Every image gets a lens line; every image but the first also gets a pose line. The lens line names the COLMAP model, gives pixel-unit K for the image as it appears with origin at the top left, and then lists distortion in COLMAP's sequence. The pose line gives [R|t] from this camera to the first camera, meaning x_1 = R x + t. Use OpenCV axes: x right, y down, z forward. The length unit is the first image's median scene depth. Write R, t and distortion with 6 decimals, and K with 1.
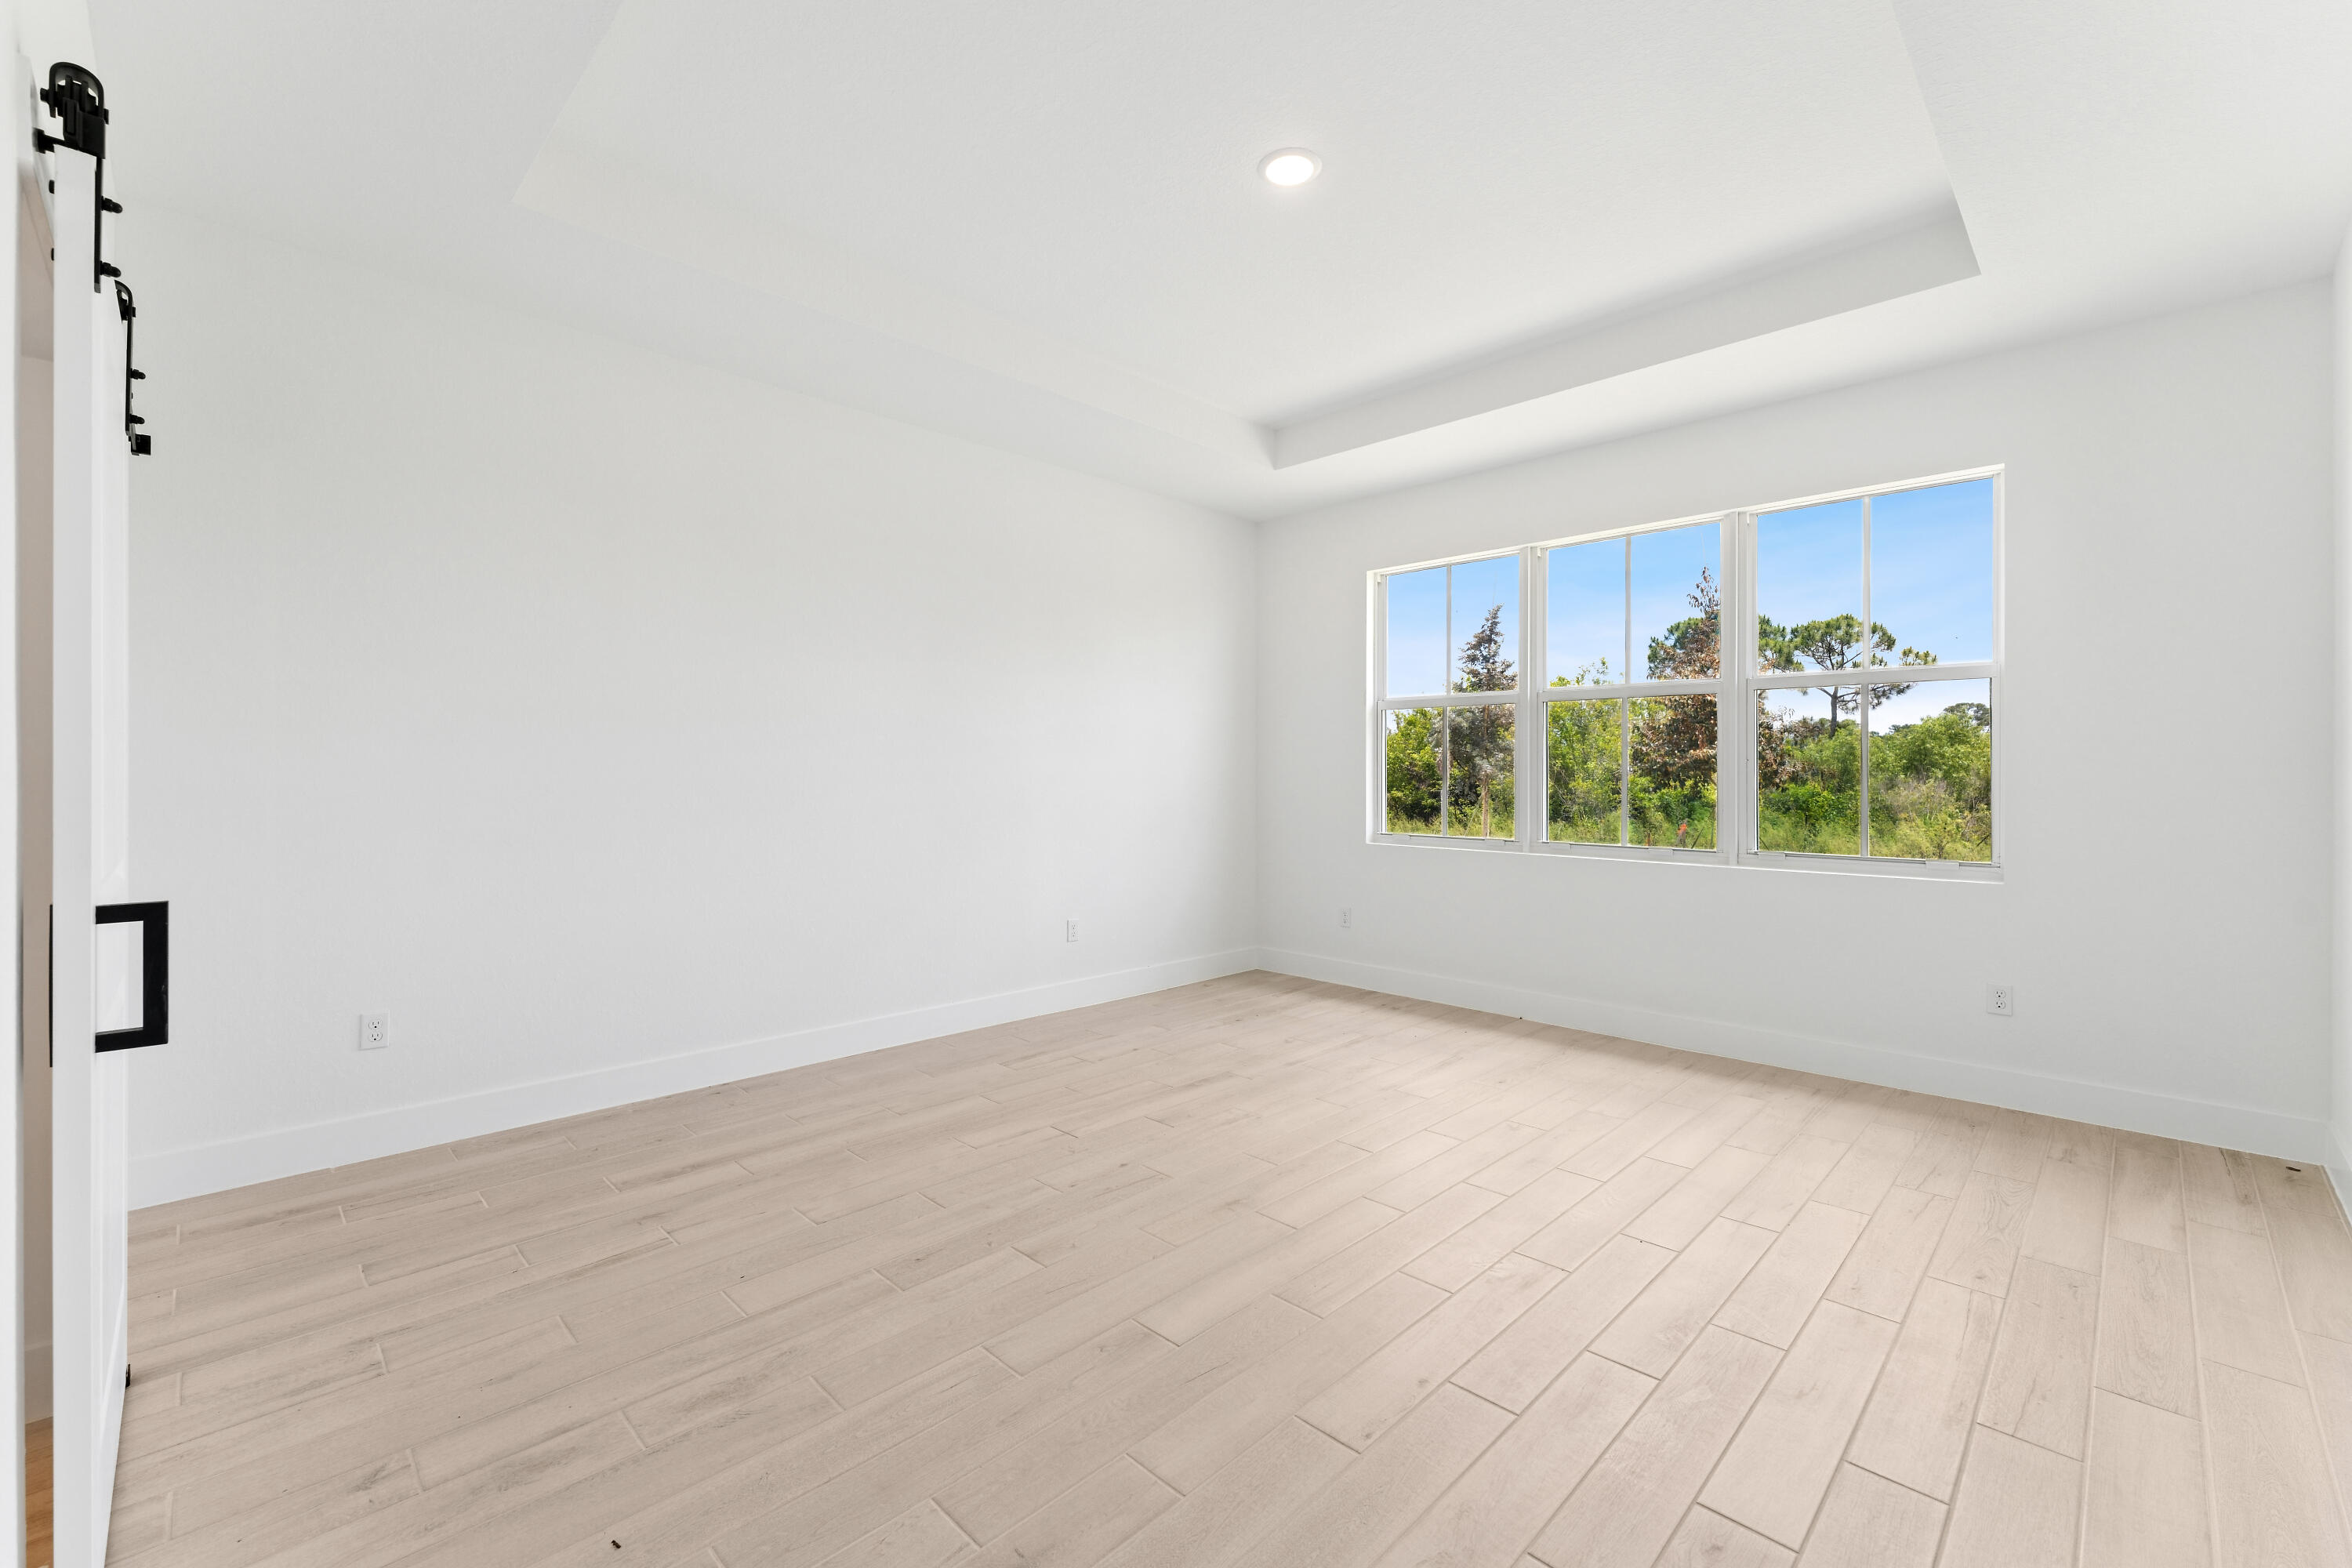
lens RADIAL K [[948.8, 0, 1204.8], [0, 948.8, 792.5], [0, 0, 1]] dist [-0.000709, 0.000505]
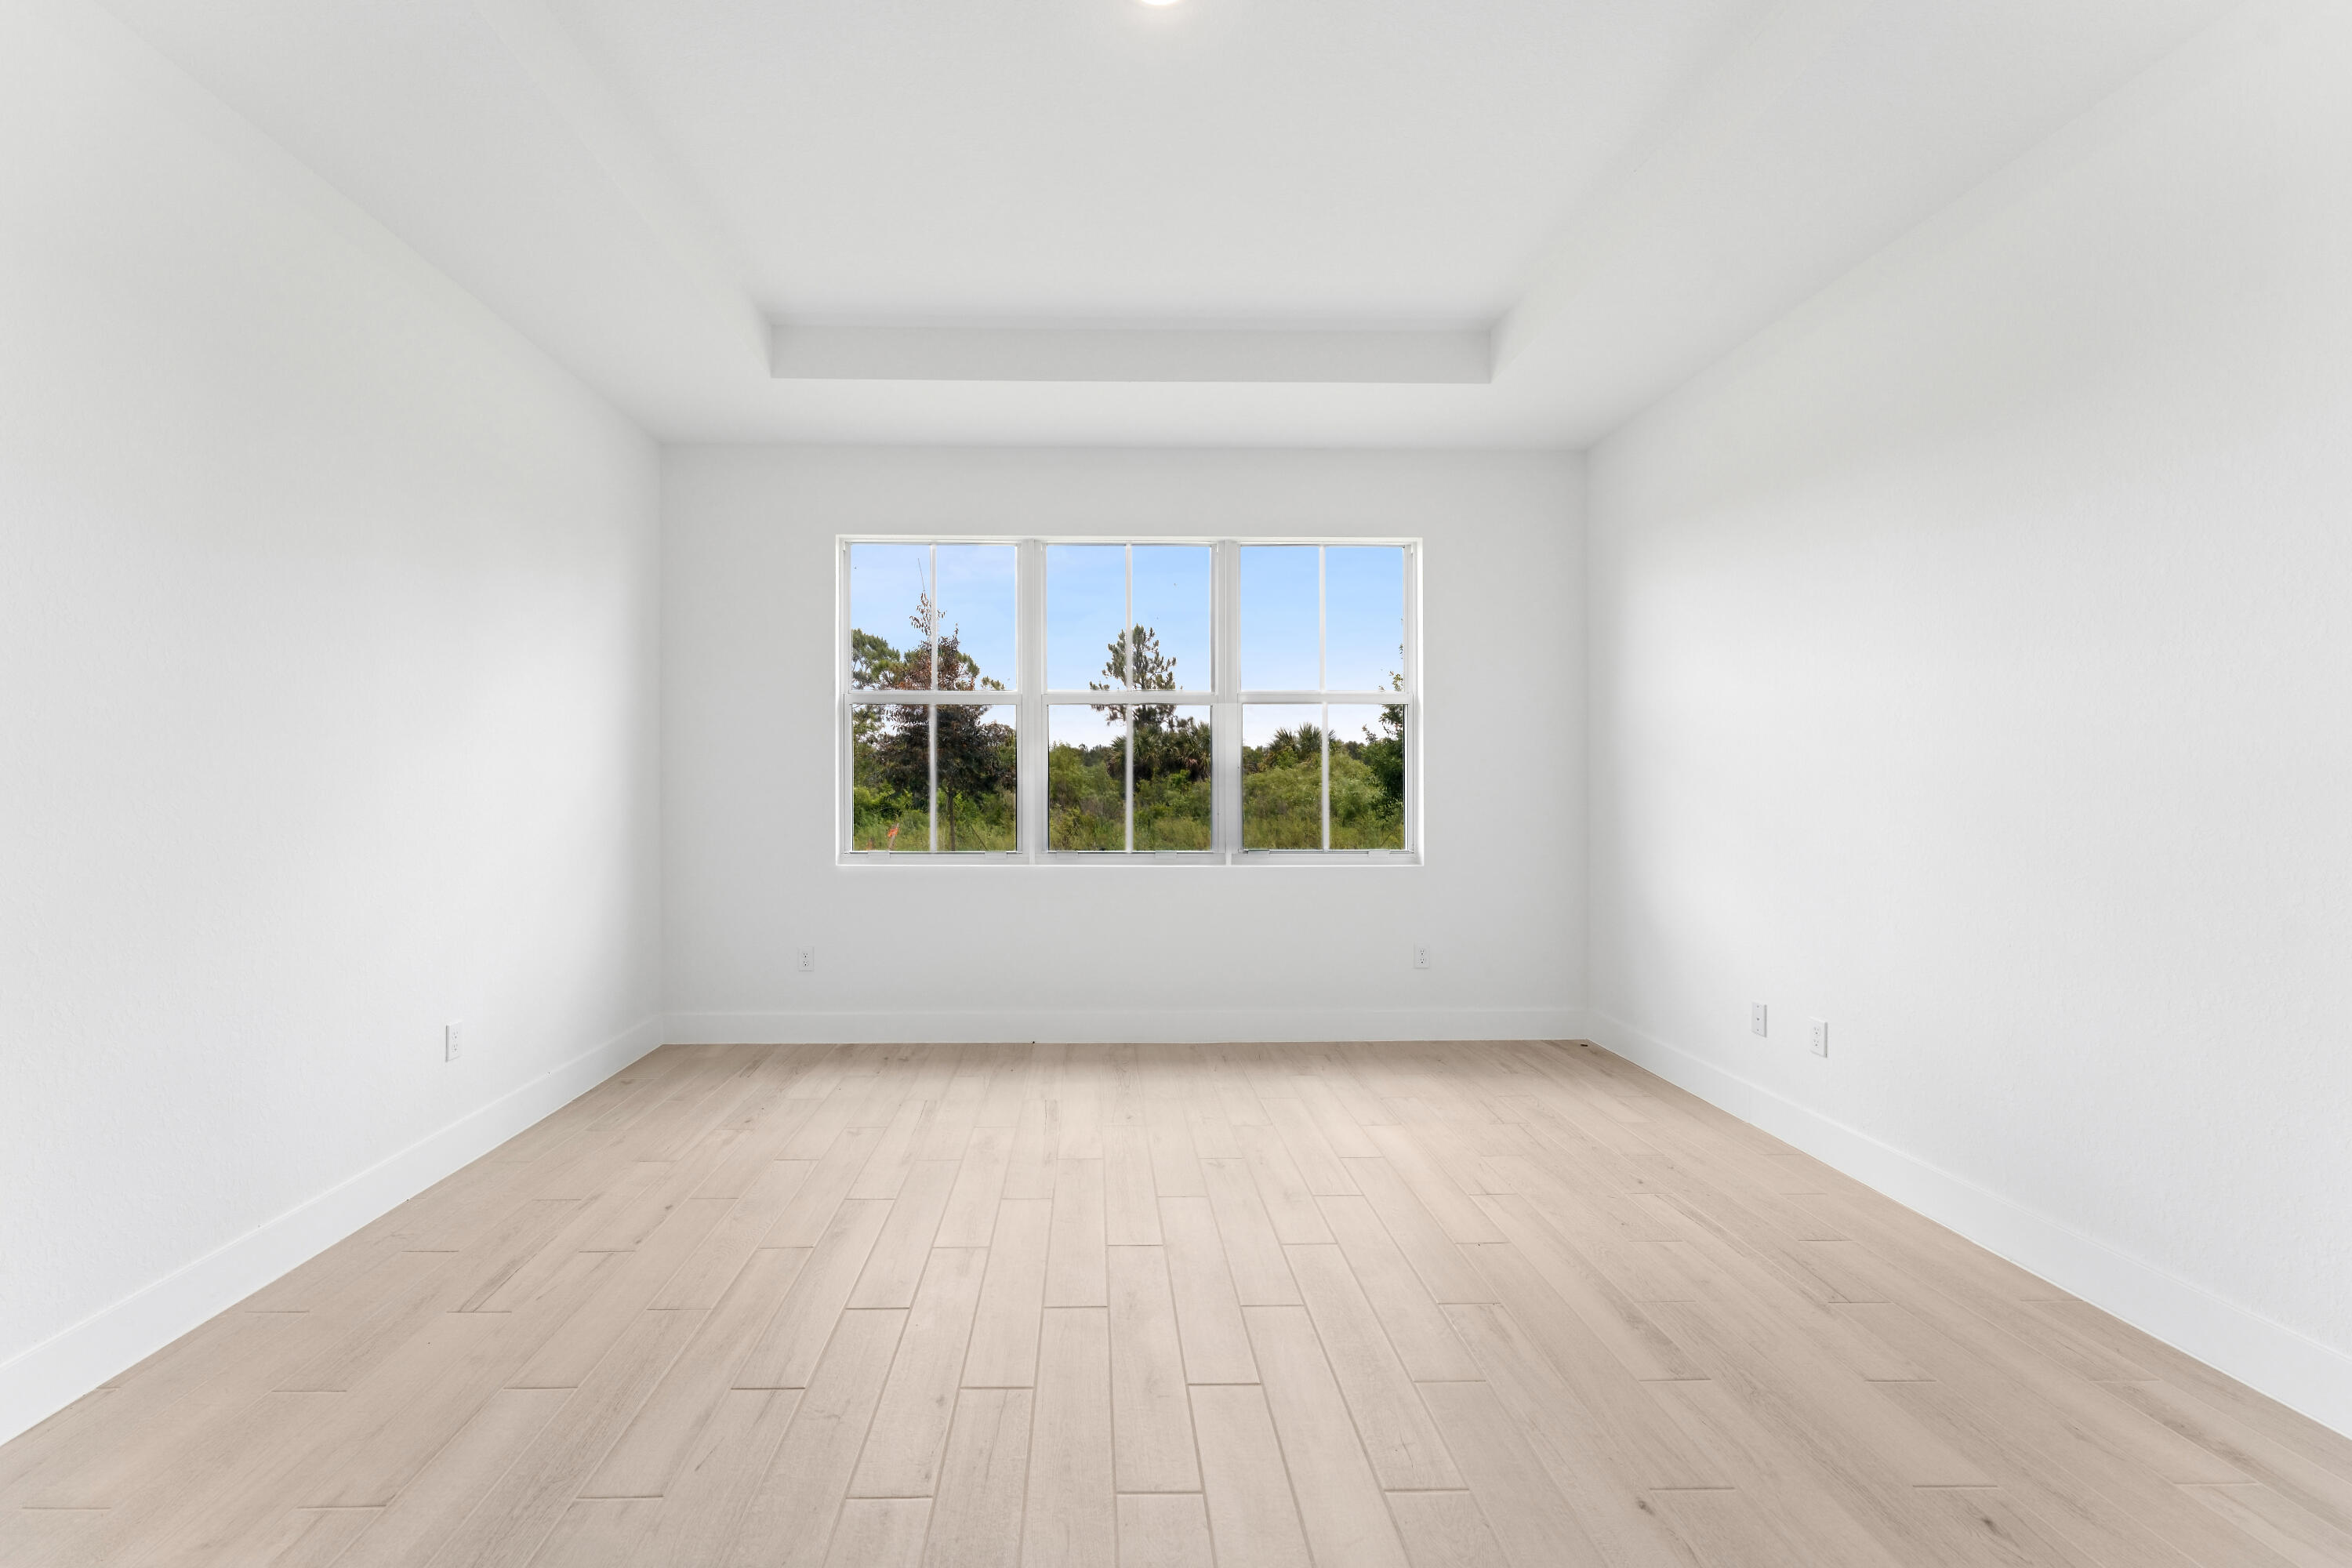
lens RADIAL K [[948.8, 0, 1102.4], [0, 948.8, 796.5], [0, 0, 1]] dist [-0.000709, 0.000505]
pose [[0.719267, -0.013981, 0.694593, -0.407221], [0.015016, 0.999877, 0.004577, -0.011546], [-0.694572, 0.007138, 0.719388, 0.428221]]
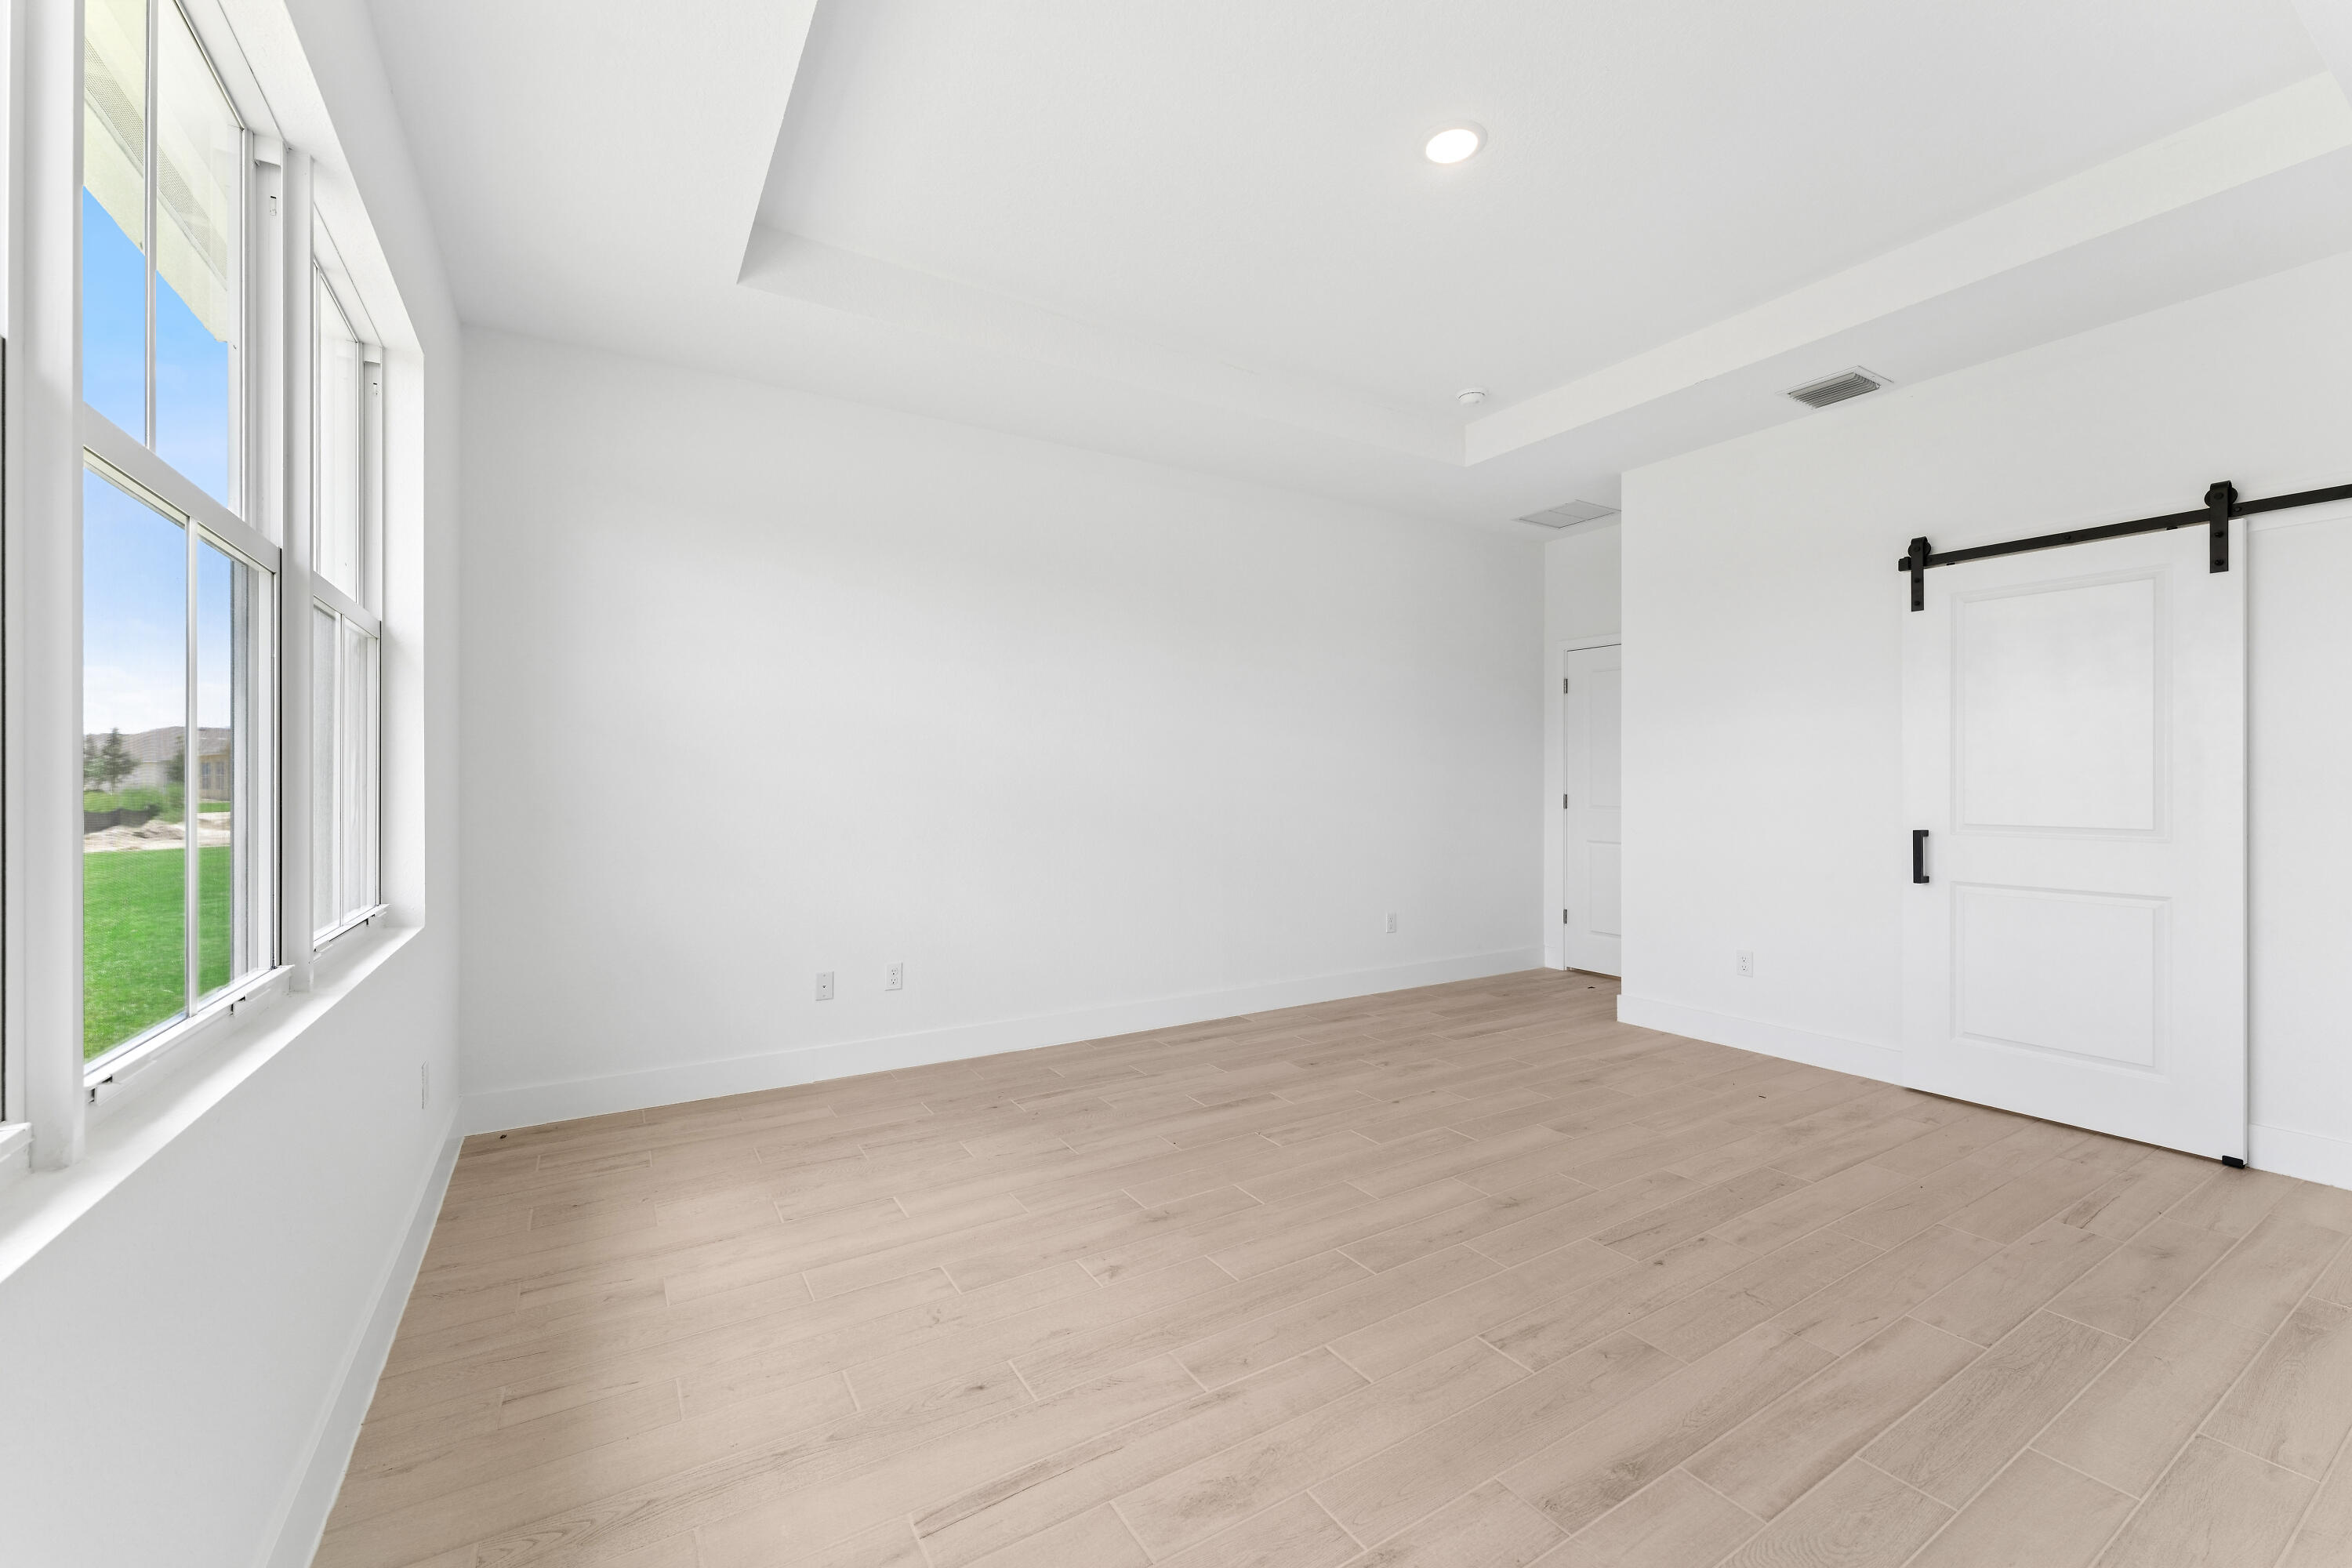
lens RADIAL K [[948.8, 0, 1151.5], [0, 948.8, 777.3], [0, 0, 1]] dist [-0.000709, 0.000505]
pose [[-0.958190, -0.000833, 0.286131, 0.092264], [0.002620, 0.999928, 0.011684, -0.034734], [-0.286120, 0.011945, -0.958119, 1.755124]]
